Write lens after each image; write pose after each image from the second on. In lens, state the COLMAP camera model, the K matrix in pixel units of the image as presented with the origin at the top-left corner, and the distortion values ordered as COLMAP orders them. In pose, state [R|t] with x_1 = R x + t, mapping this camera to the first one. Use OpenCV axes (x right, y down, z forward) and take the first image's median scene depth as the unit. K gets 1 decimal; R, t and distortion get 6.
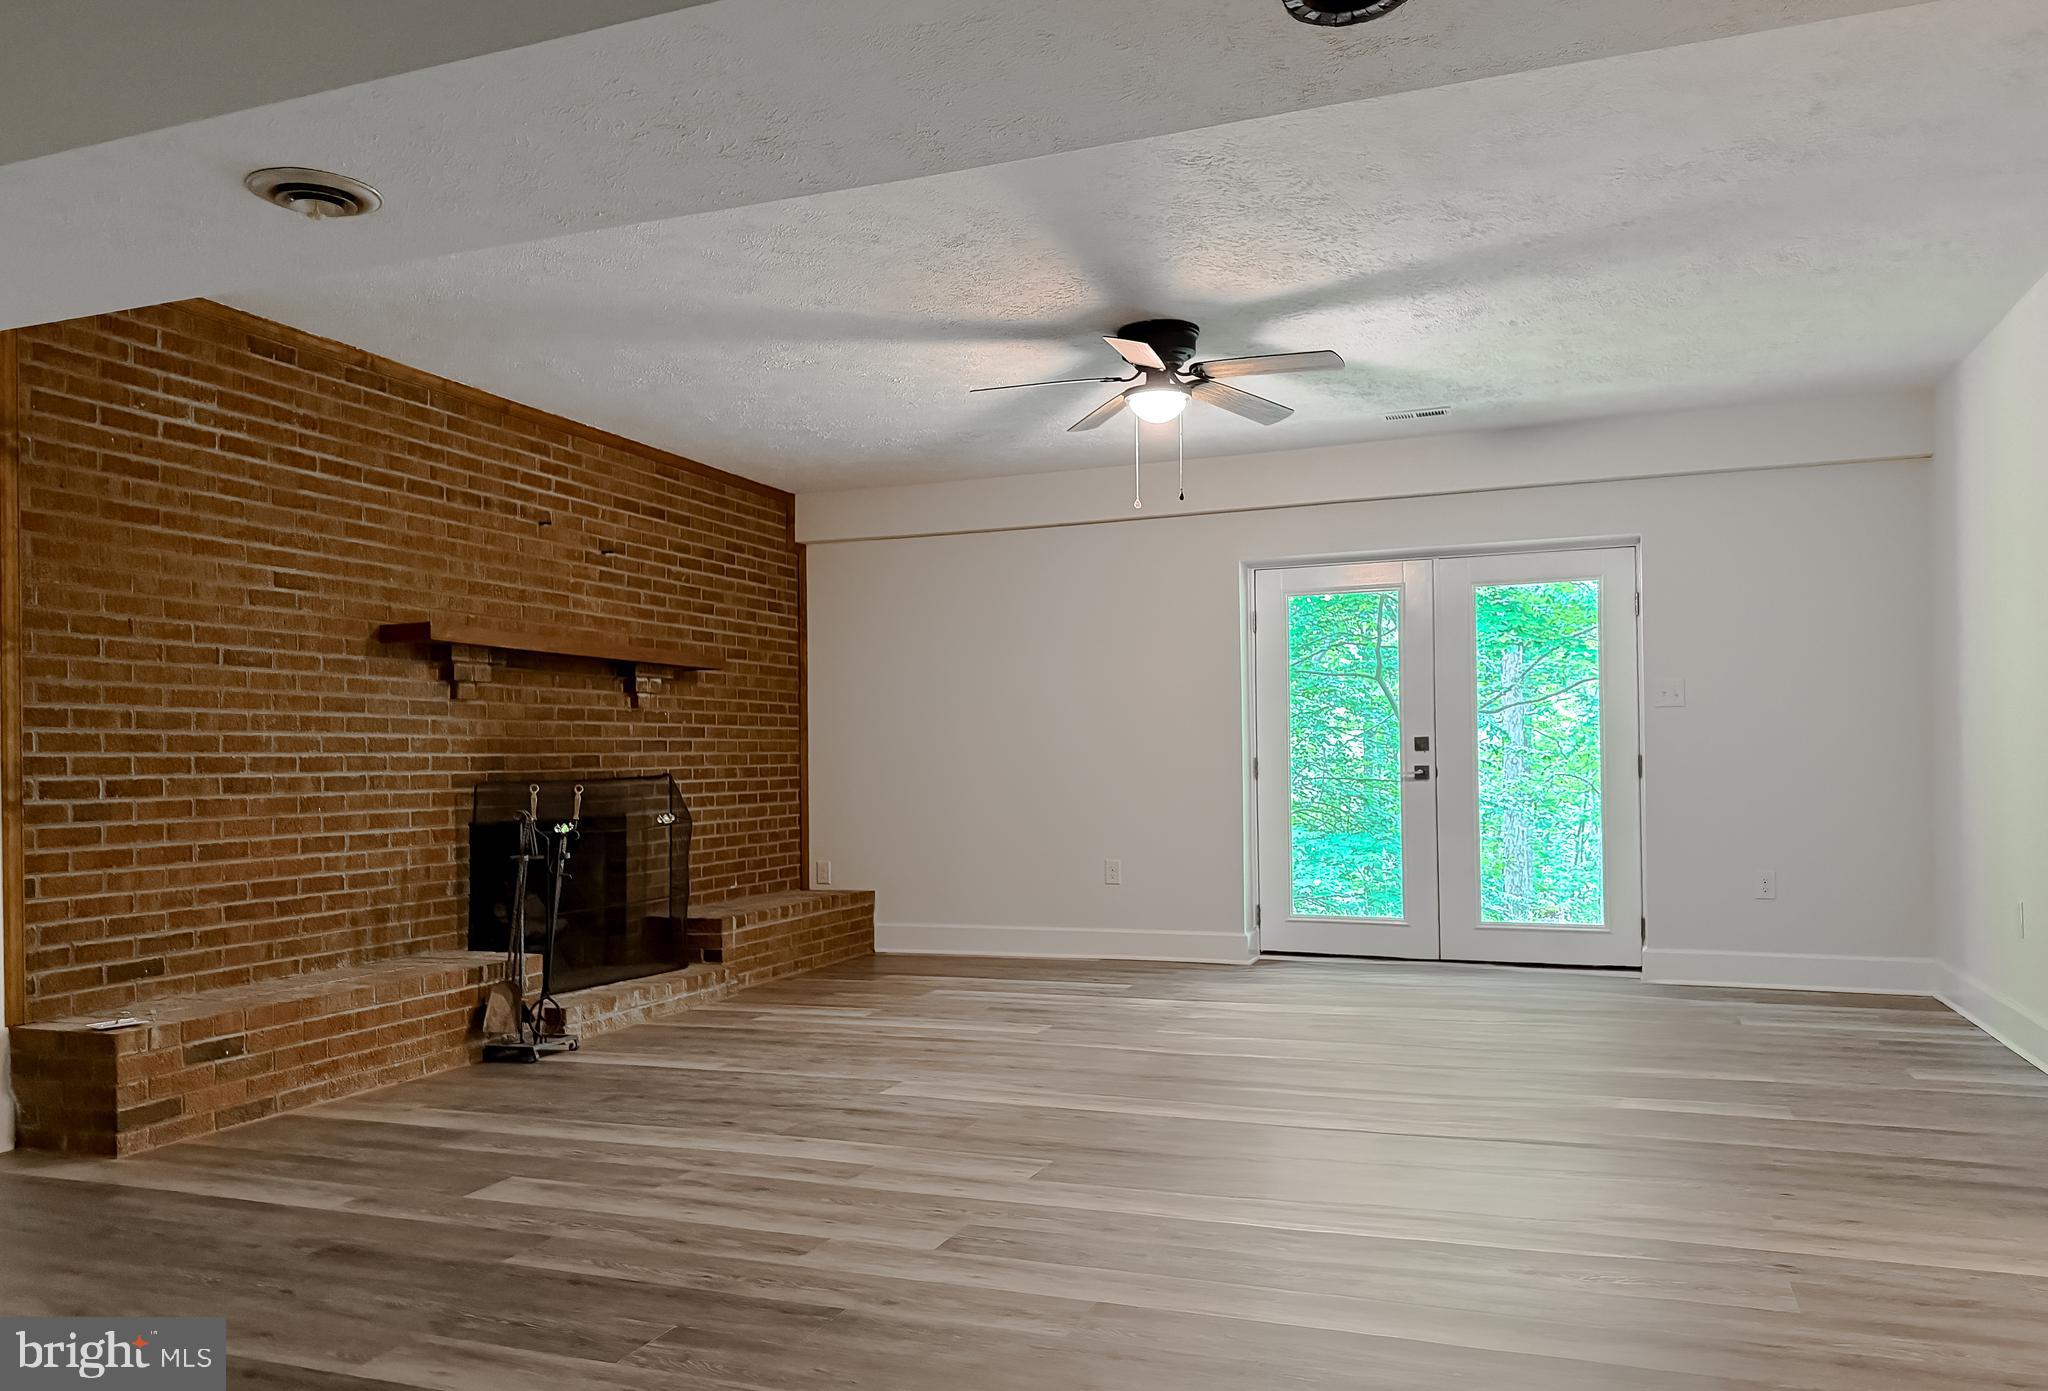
lens RADIAL K [[1439.6, 0, 1050.5], [0, 1439.6, 747.4], [0, 0, 1]] dist [0.032029, -0.047761]
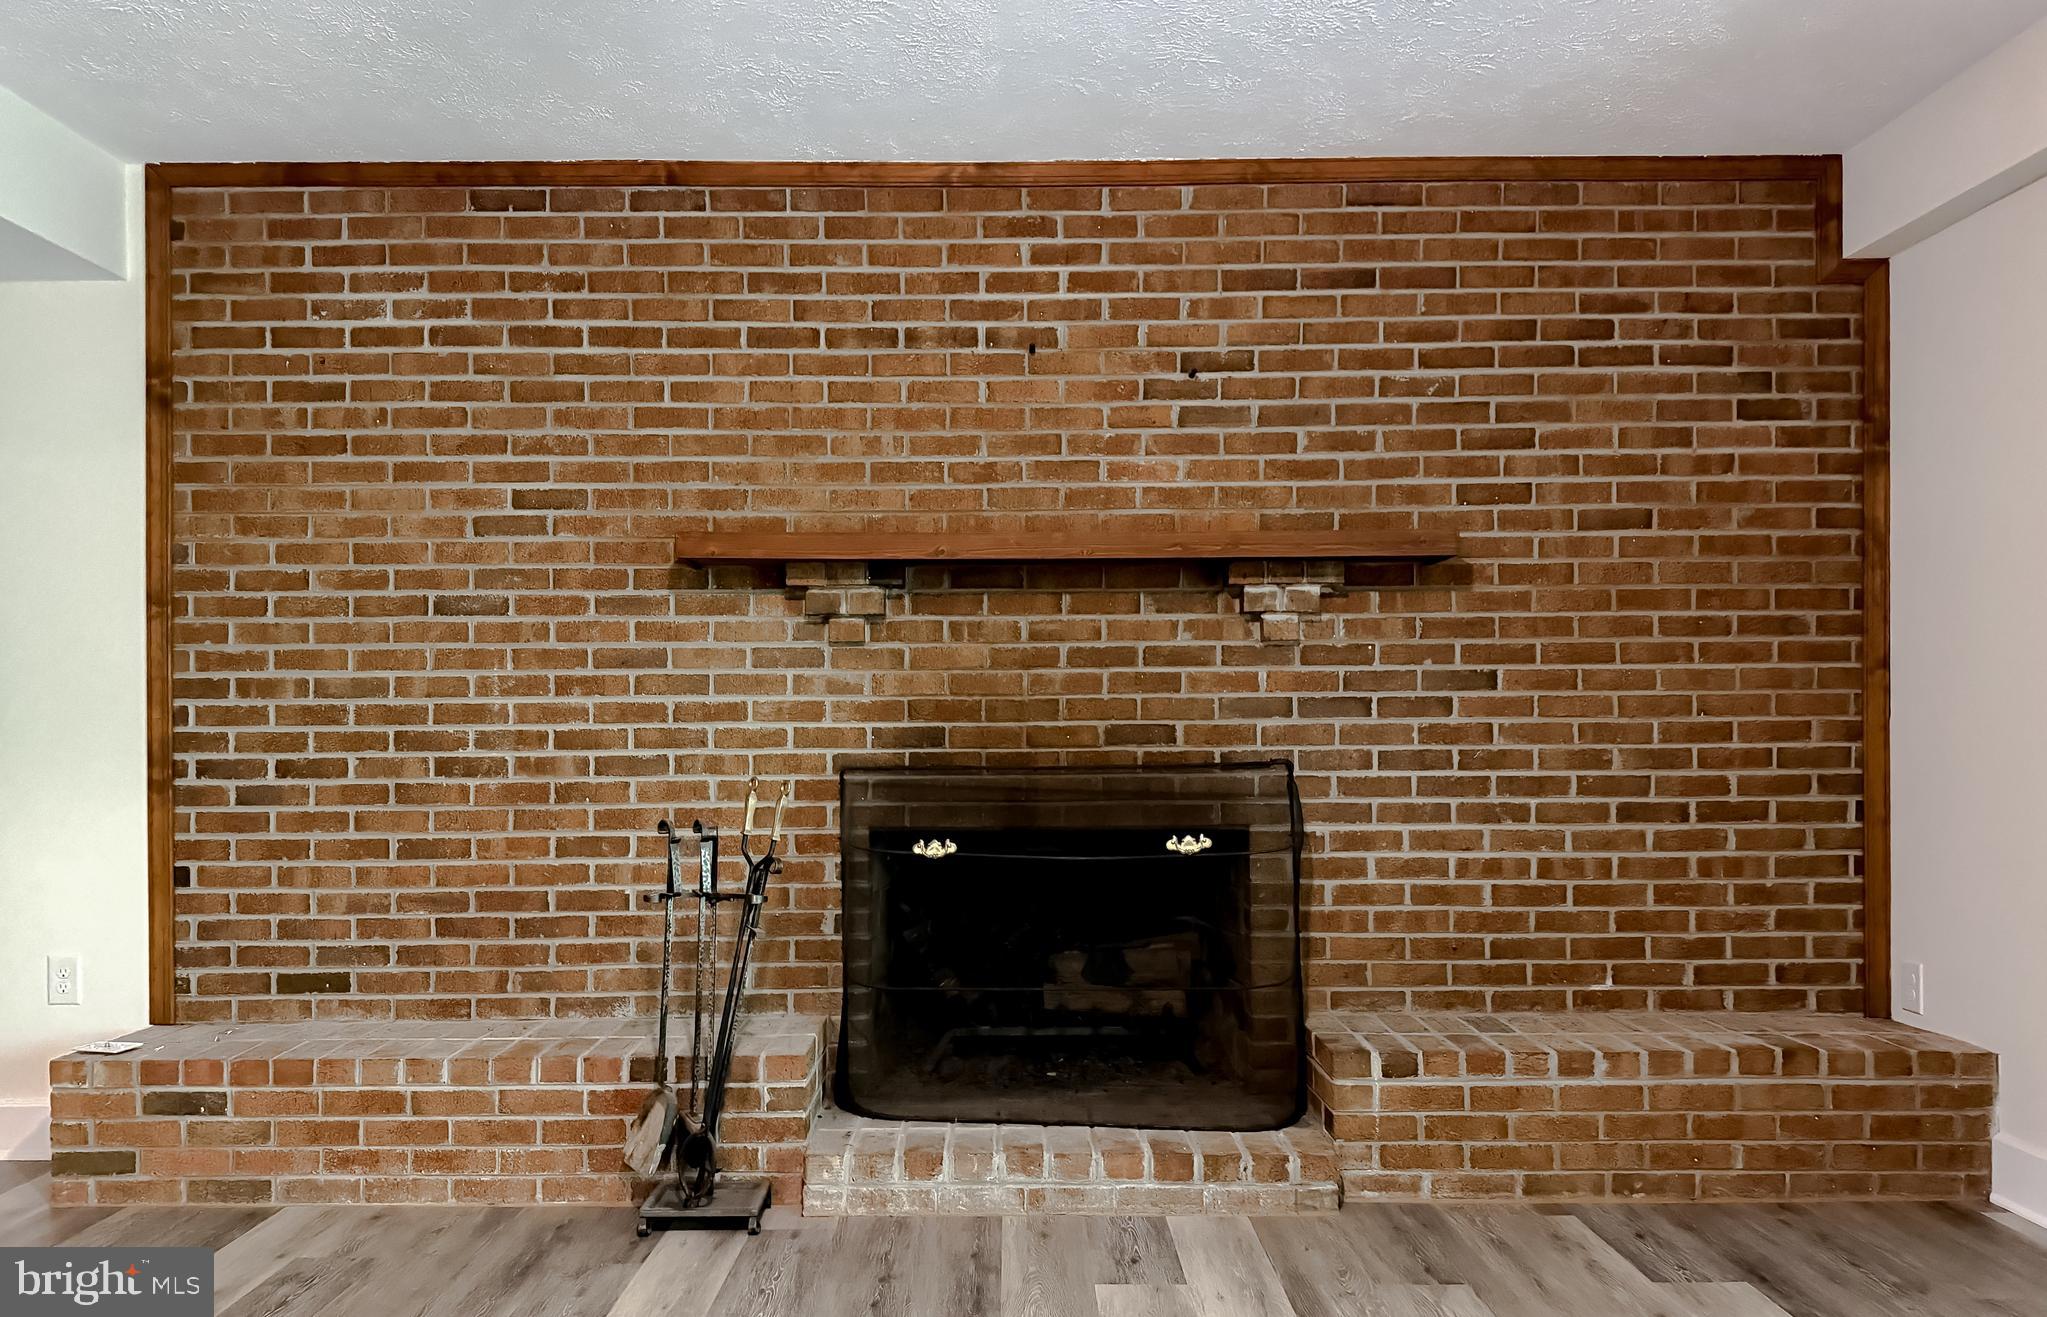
lens RADIAL K [[1628.2, 0, 1045.4], [0, 1628.2, 680.9], [0, 0, 1]] dist [0.078597, -0.072860]
pose [[0.344197, 0.006117, -0.938878, 0.405596], [0.009301, 0.999907, 0.009924, -0.027365], [0.938851, -0.012148, 0.344108, 1.019637]]
